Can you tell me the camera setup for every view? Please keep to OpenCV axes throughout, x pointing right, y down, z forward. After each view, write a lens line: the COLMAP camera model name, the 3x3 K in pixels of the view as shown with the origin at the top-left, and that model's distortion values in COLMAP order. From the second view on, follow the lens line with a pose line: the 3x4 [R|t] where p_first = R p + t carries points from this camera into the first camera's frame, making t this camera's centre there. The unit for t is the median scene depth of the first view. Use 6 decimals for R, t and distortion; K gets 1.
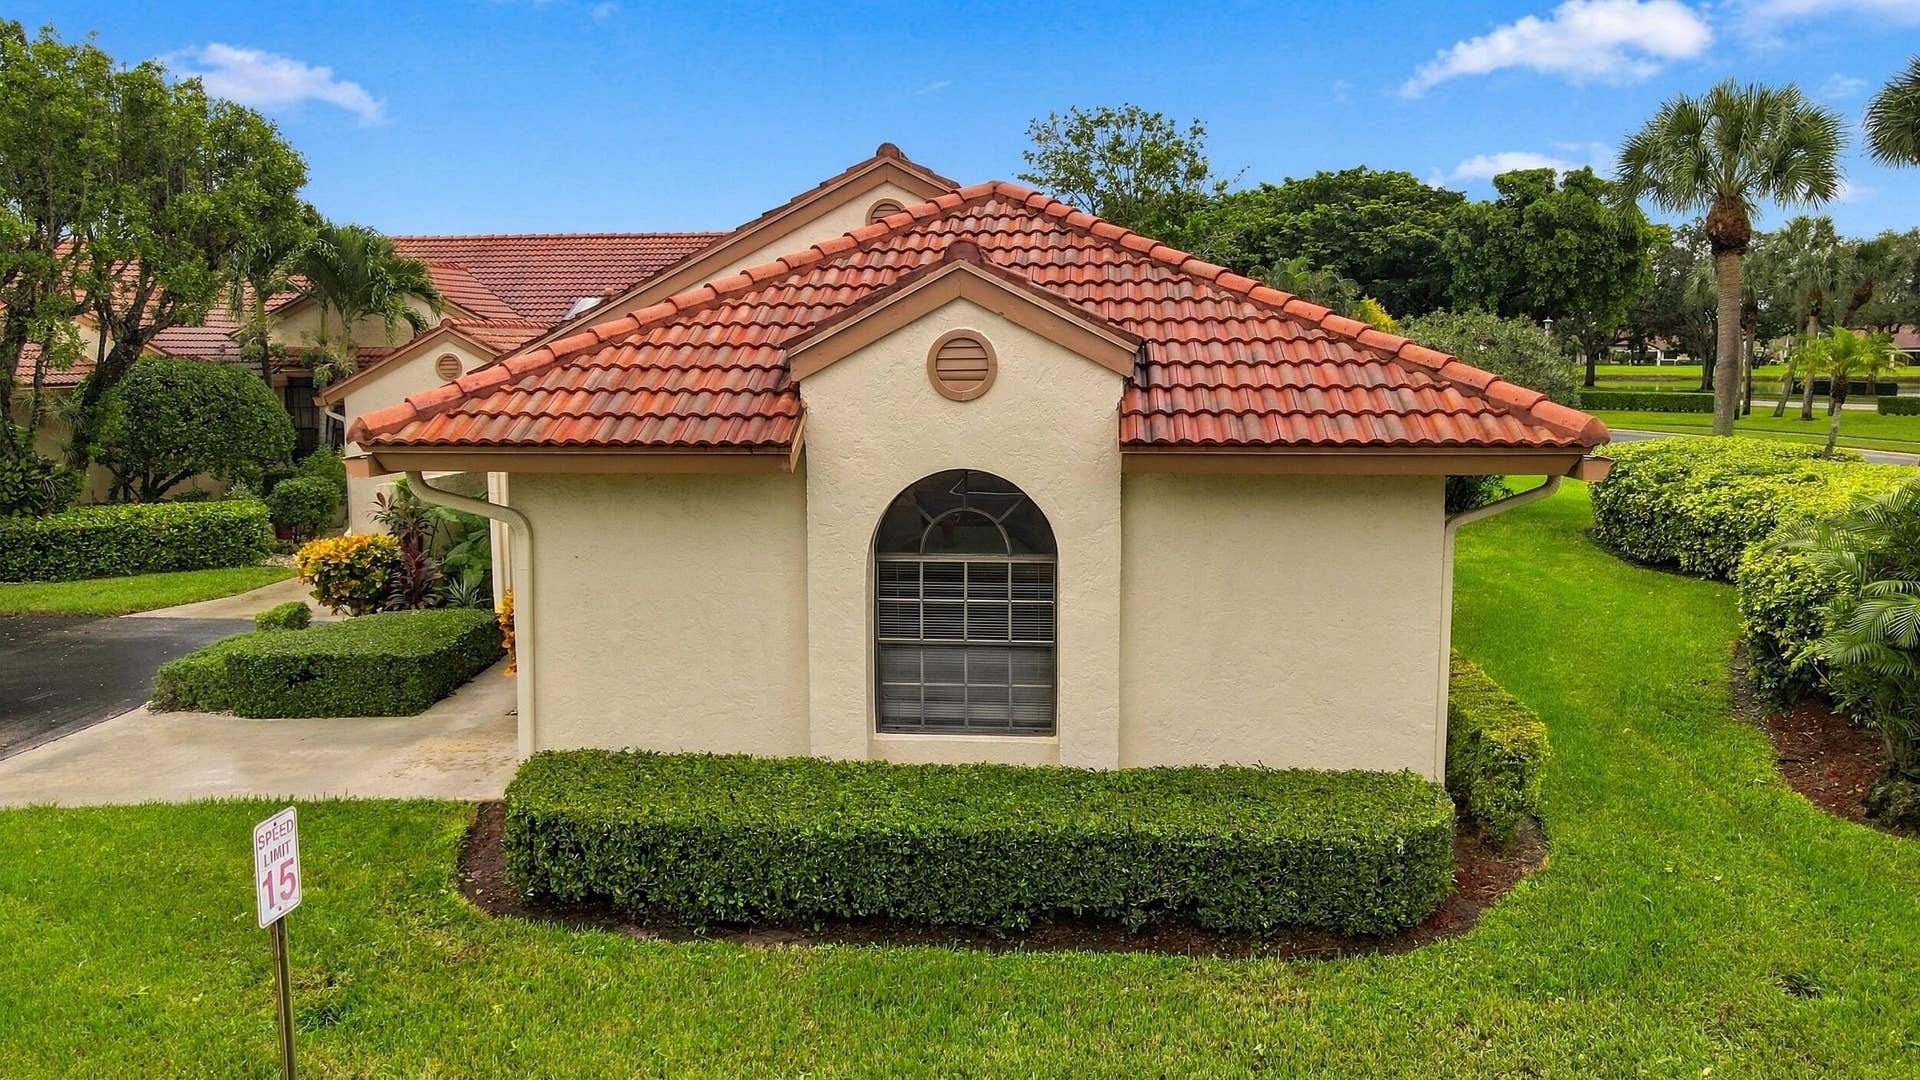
lens RADIAL K [[1435.2, 0, 940.2], [0, 1435.2, 538.1], [0, 0, 1]] dist [-0.013056, 0.085569]
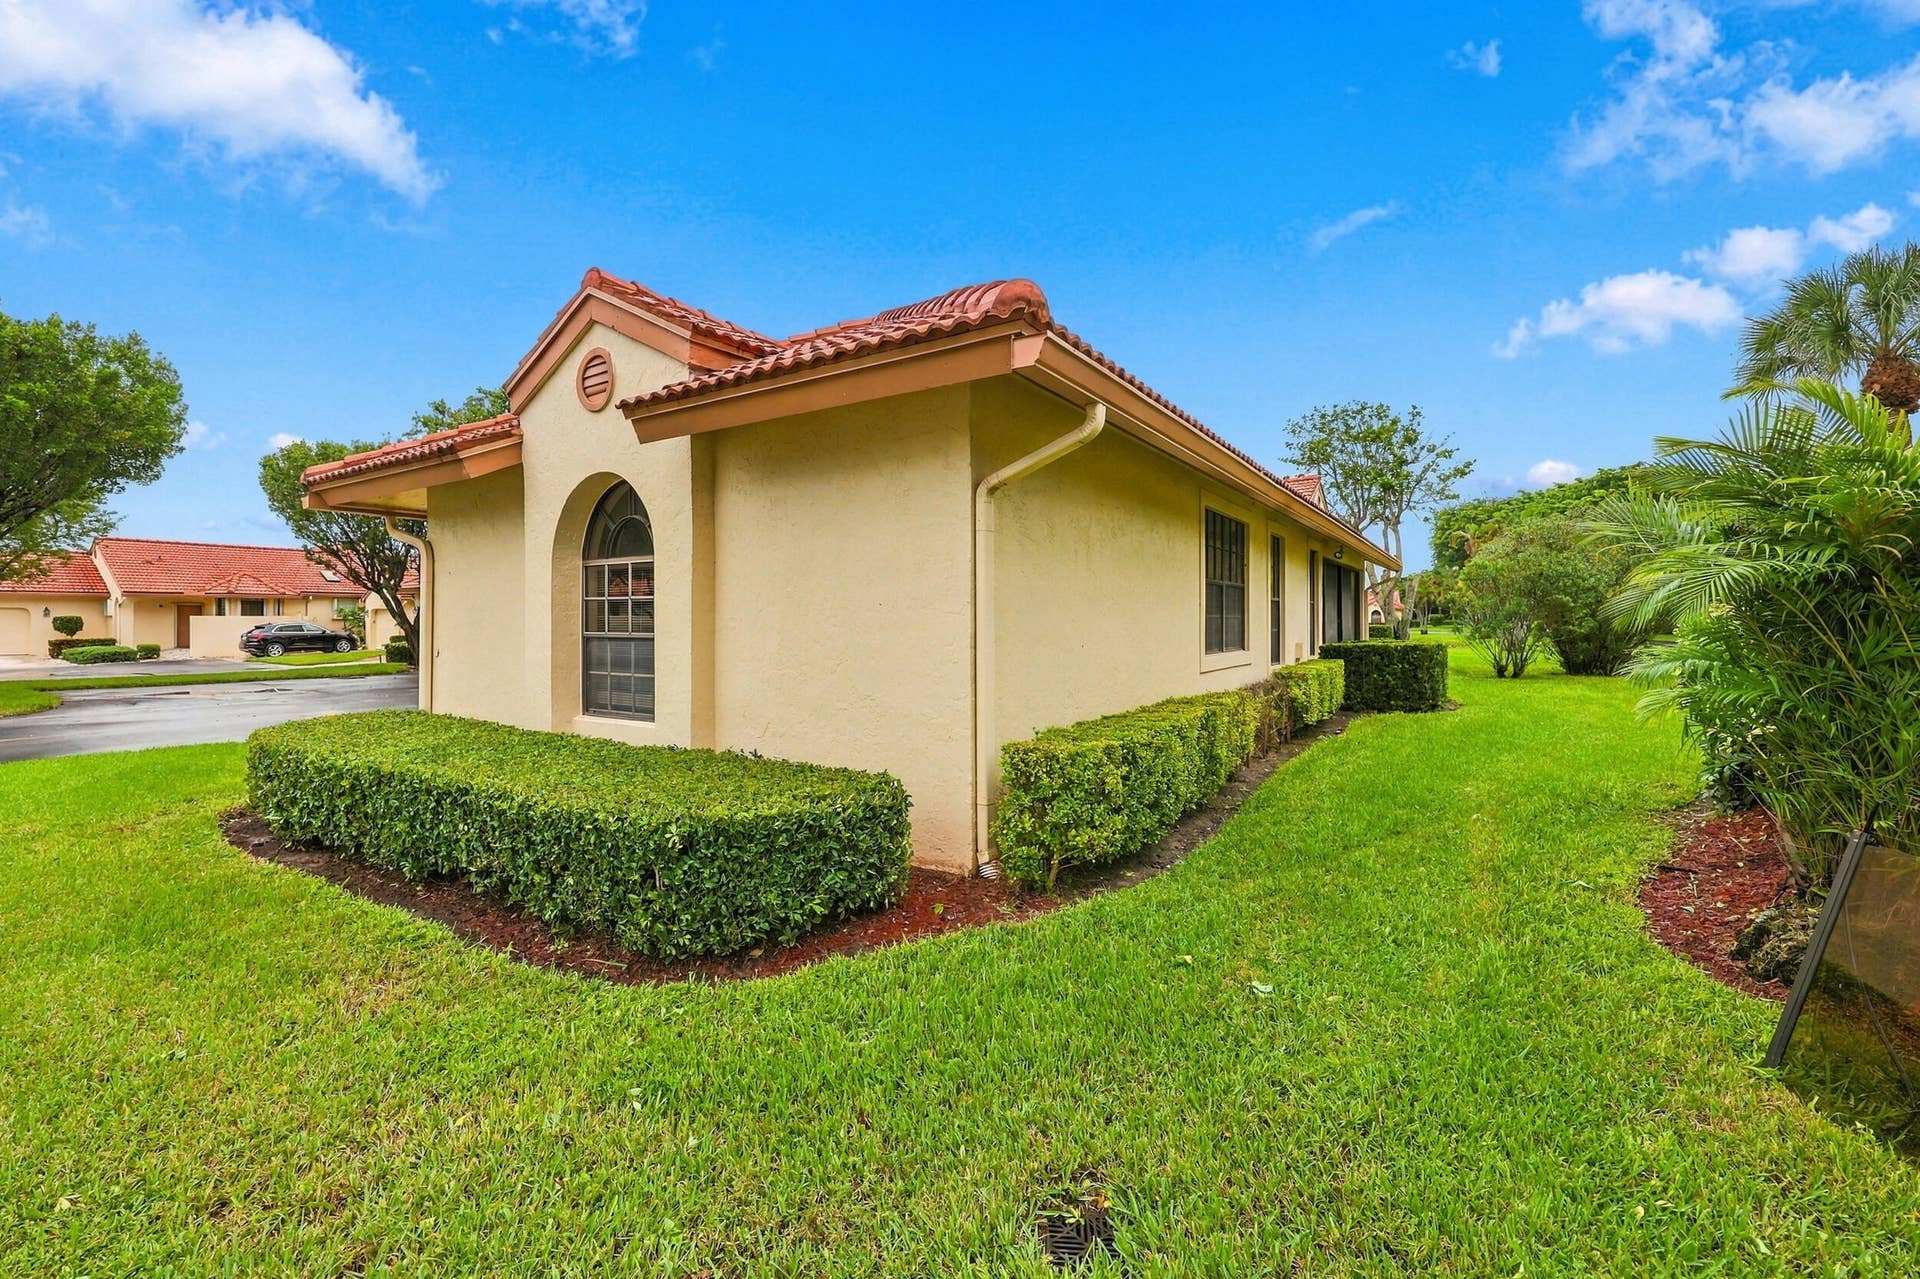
lens RADIAL K [[781.6, 0, 958.5], [0, 781.6, 630.1], [0, 0, 1]] dist [0.006640, -0.005329]
pose [[0.887414, 0.007132, -0.460918, 0.536794], [-0.061166, 0.992861, -0.102401, 0.117593], [0.456897, 0.119064, 0.881515, 0.586276]]
